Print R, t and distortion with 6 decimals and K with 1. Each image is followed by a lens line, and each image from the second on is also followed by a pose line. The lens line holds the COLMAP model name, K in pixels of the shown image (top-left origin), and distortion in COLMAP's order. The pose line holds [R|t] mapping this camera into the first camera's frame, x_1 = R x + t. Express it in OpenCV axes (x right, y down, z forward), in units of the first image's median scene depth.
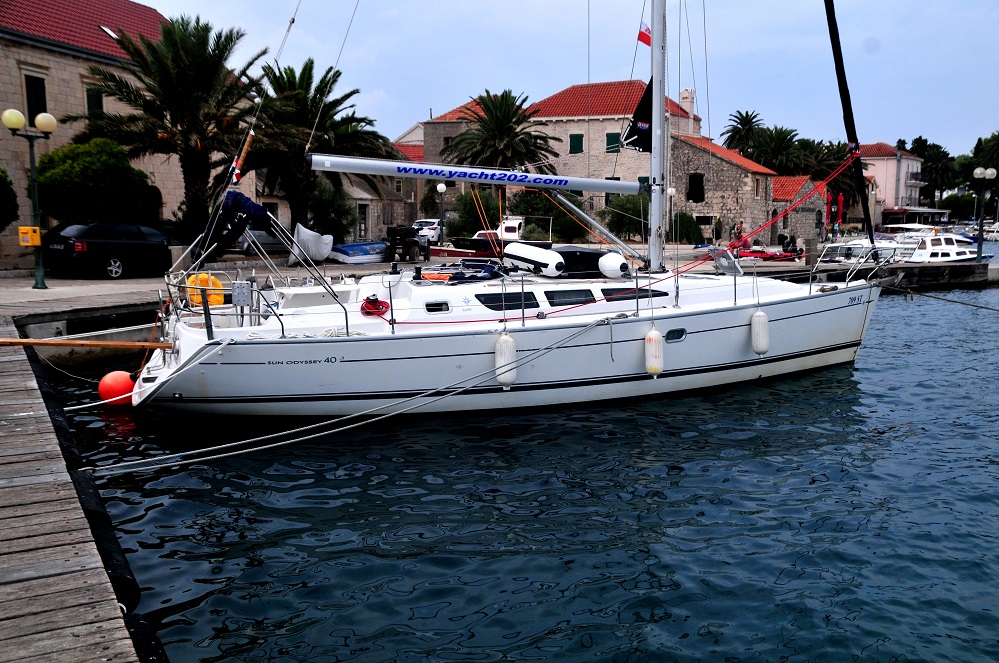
lens RADIAL K [[987.0, 0, 513.1], [0, 987.0, 346.4], [0, 0, 1]] dist [0.010408, 0.000000]
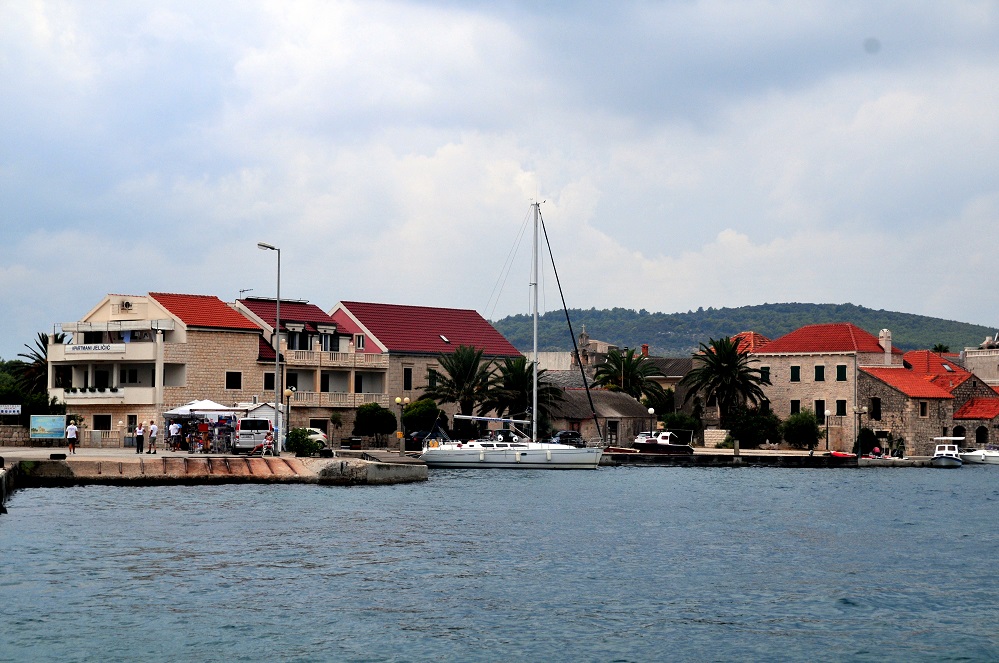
lens RADIAL K [[2017.2, 0, 501.0], [0, 2017.2, 332.1], [0, 0, 1]] dist [0.187724, 0.000000]
pose [[0.917101, -0.014128, -0.398405, 0.803603], [-0.057463, 0.984251, -0.167178, 0.211427], [0.394492, 0.176213, 0.901845, -1.601271]]
